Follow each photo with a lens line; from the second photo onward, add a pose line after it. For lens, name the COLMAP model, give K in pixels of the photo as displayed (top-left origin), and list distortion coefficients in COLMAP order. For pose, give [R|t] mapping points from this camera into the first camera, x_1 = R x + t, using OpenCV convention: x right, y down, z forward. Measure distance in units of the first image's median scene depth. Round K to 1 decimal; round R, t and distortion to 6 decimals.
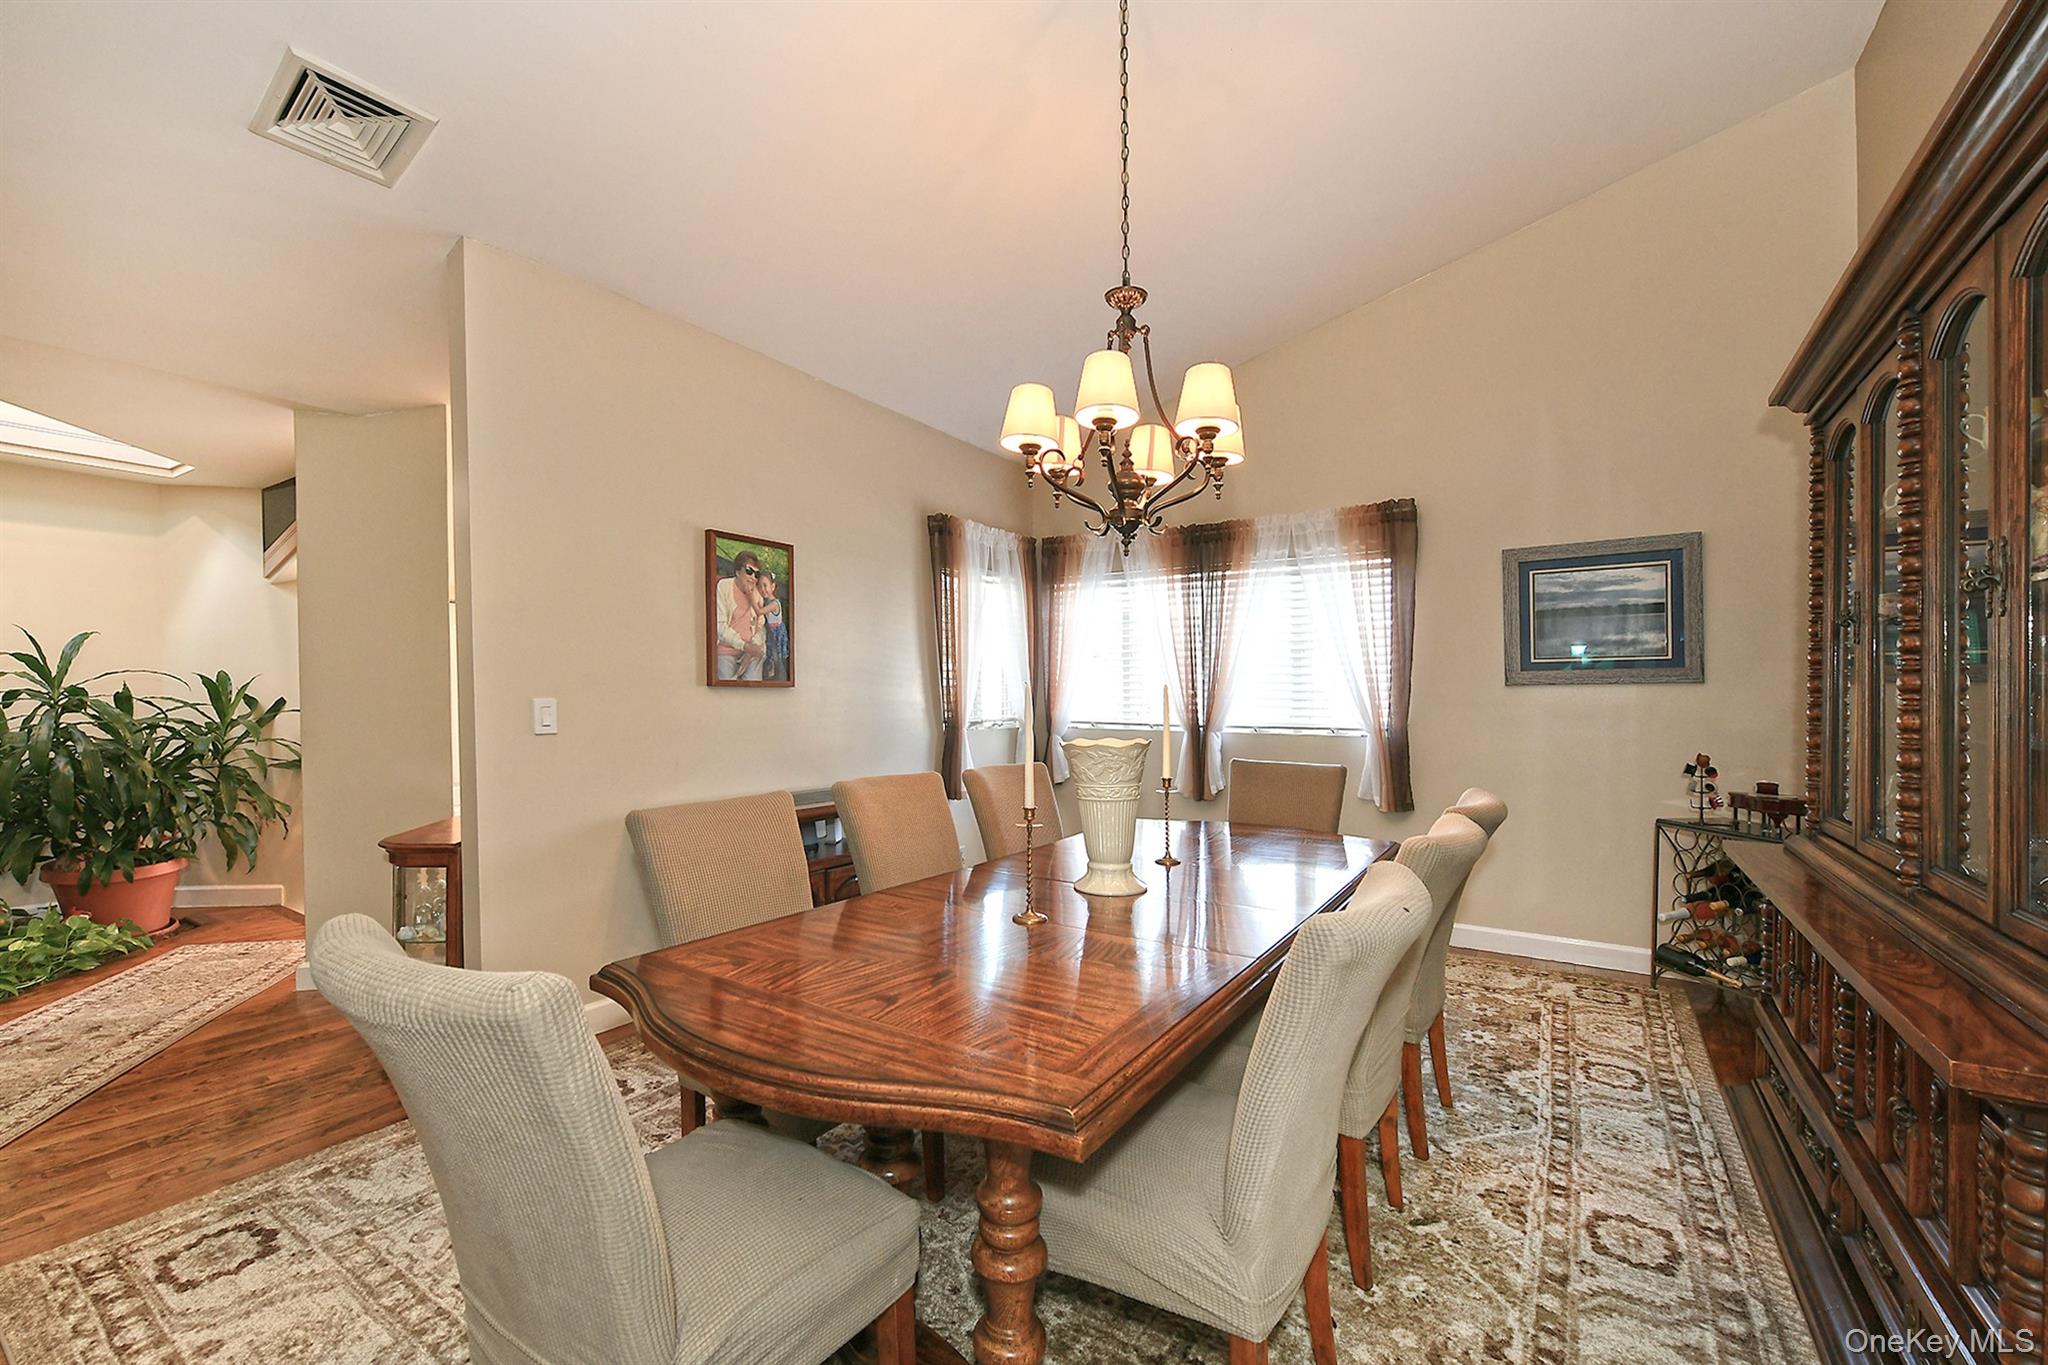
lens RADIAL K [[846.9, 0, 1017.7], [0, 846.9, 701.9], [0, 0, 1]] dist [-0.011369, 0.000028]
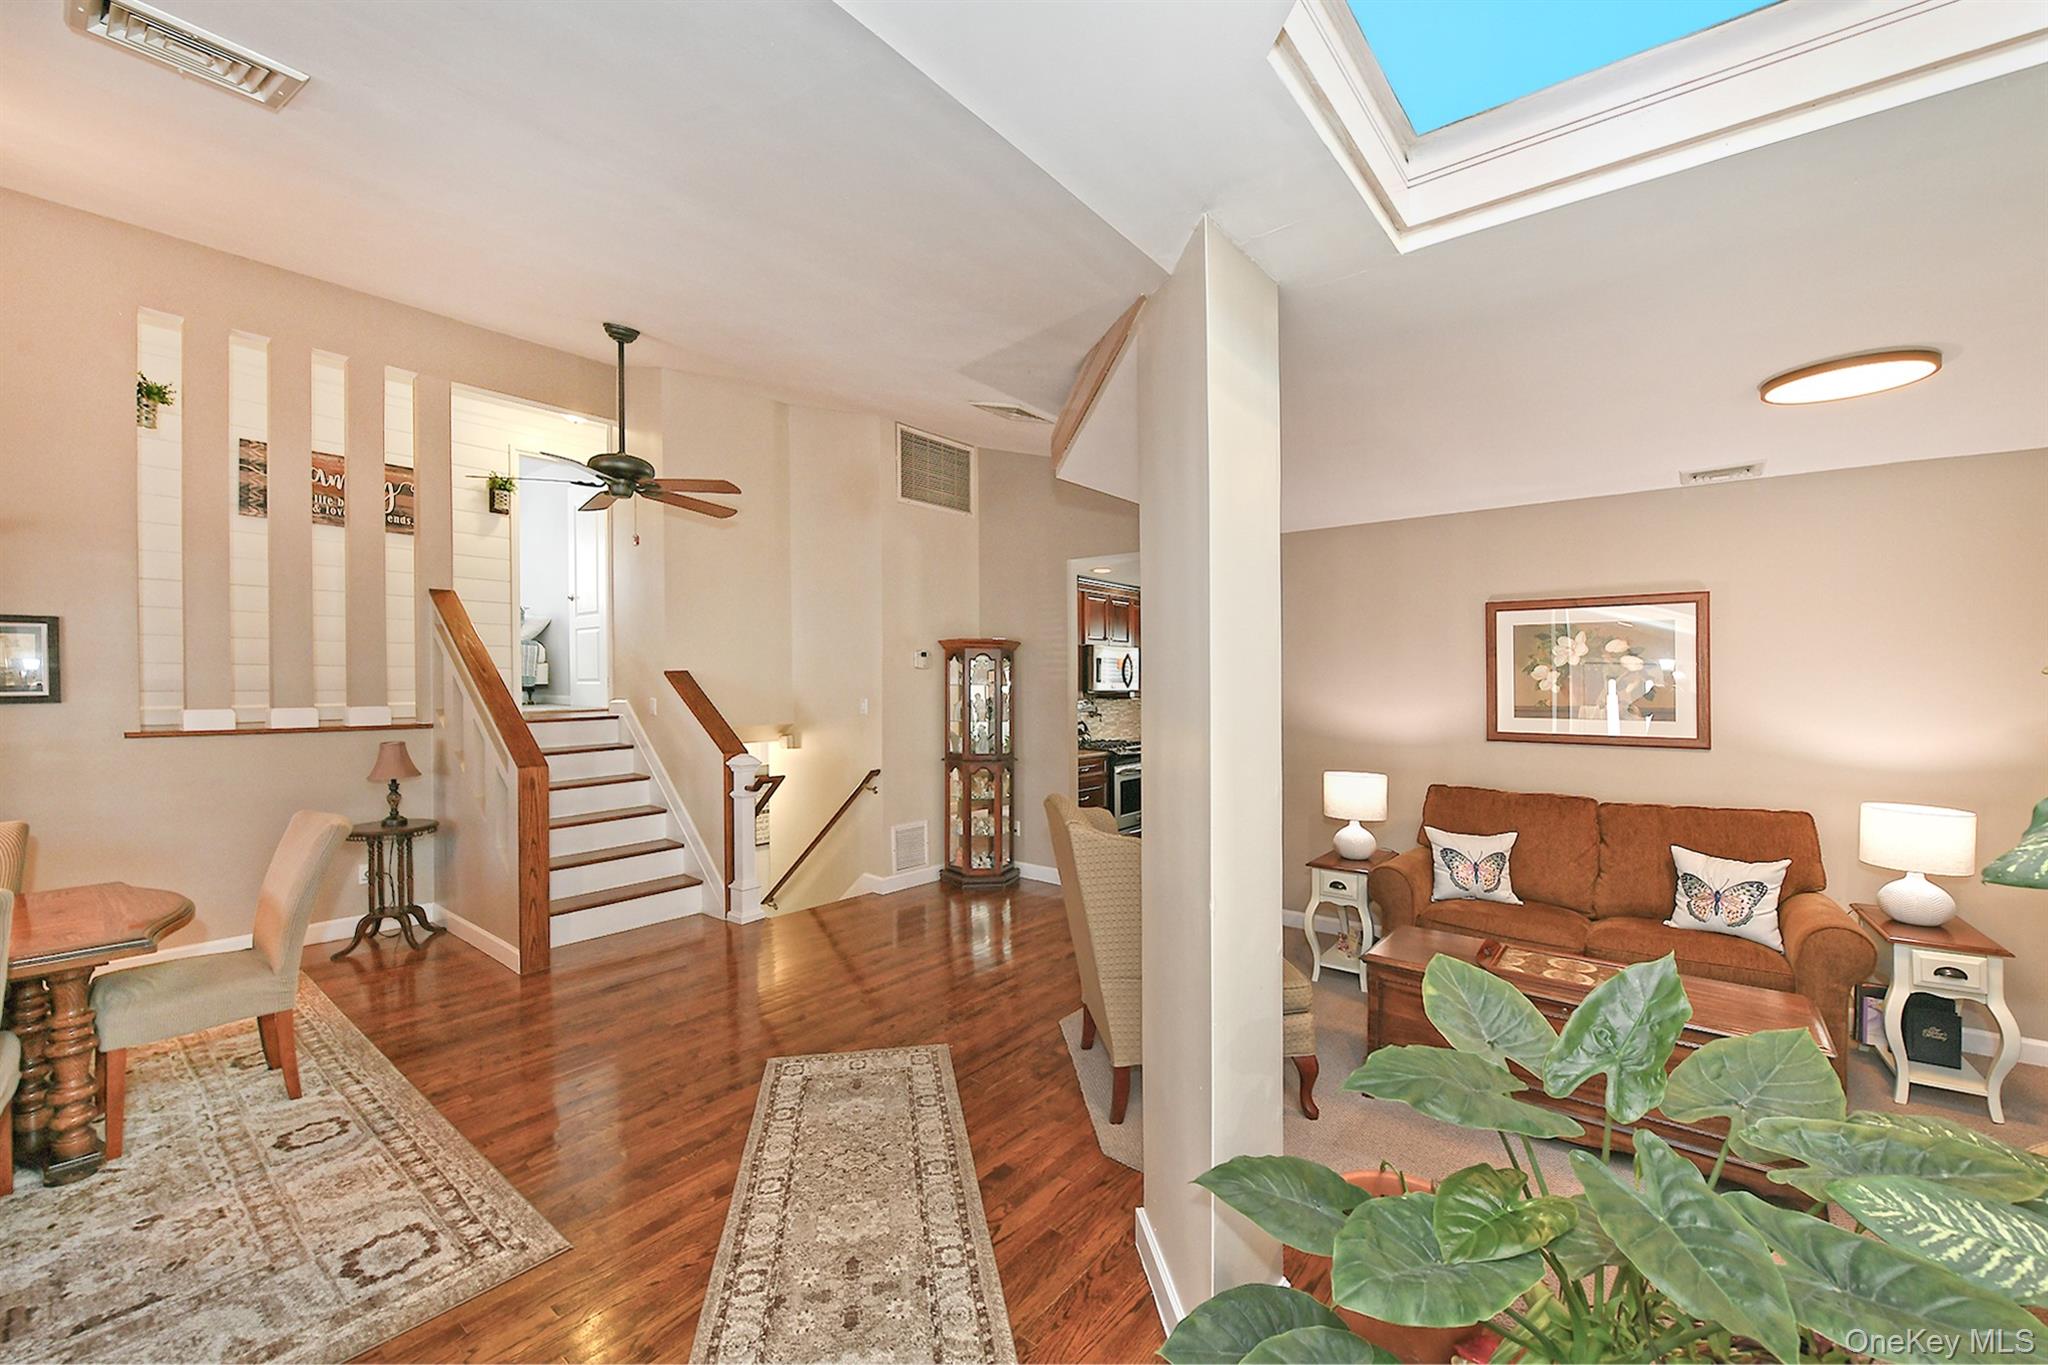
lens RADIAL K [[809.5, 0, 1024.8], [0, 809.5, 692.6], [0, 0, 1]] dist [-0.010300, -0.000093]
pose [[-0.995420, -0.009222, 0.095153, -0.996615], [-0.007123, 0.999724, 0.022379, -0.080344], [-0.095333, 0.021599, -0.995211, 1.033458]]
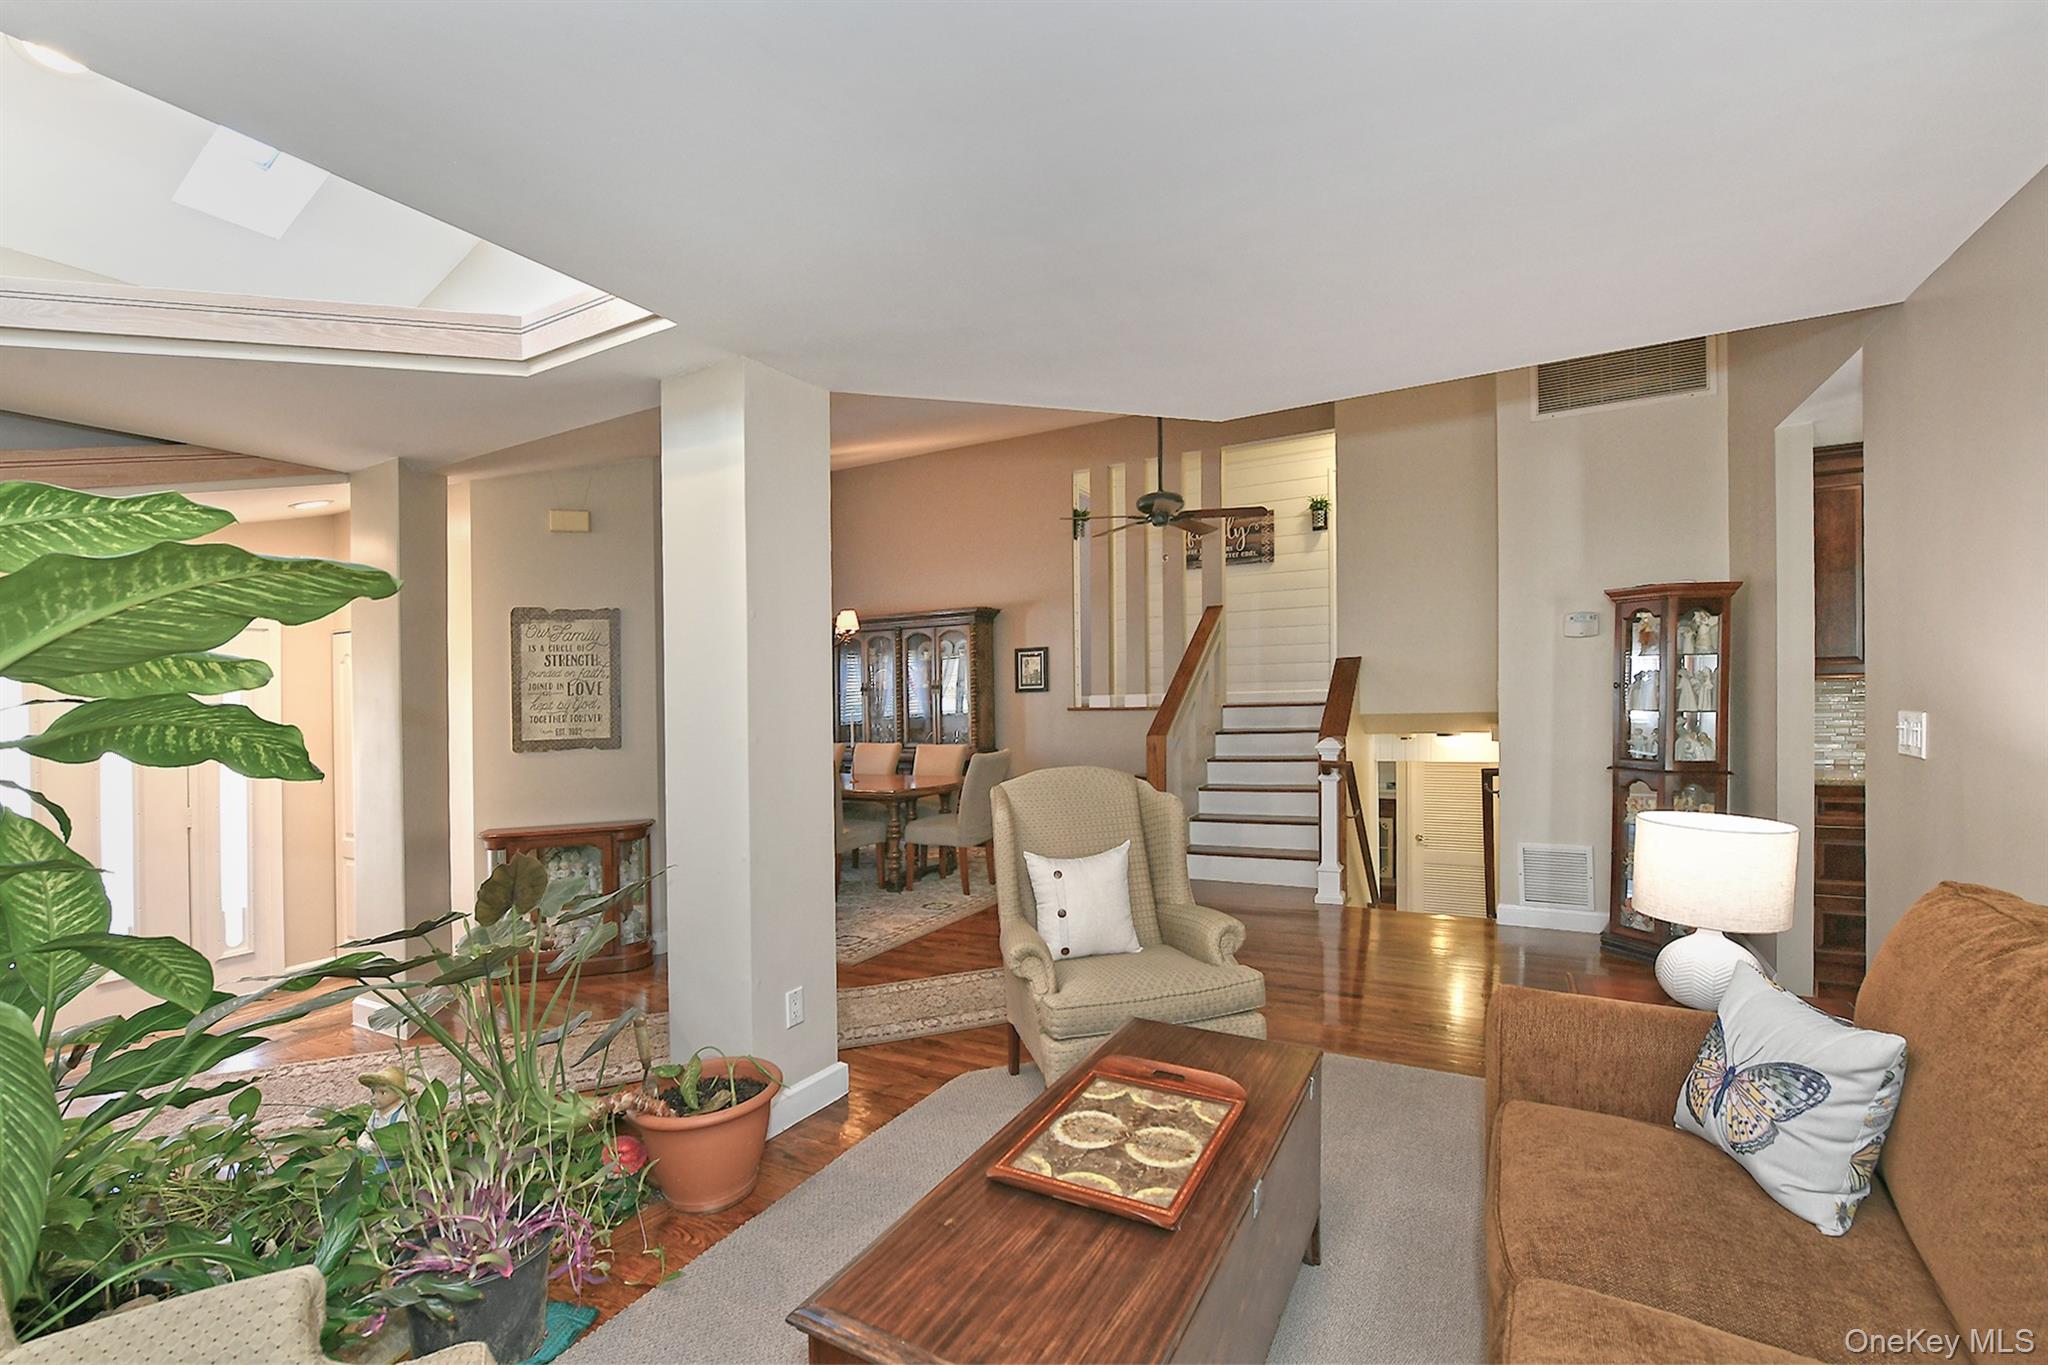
lens RADIAL K [[866.8, 0, 1013.8], [0, 866.8, 686.7], [0, 0, 1]] dist [-0.019229, -0.000055]
pose [[-0.075557, 0.007343, 0.997114, -1.852091], [0.035614, 0.999355, -0.004661, -0.038922], [-0.996505, 0.035159, -0.075770, 0.341394]]
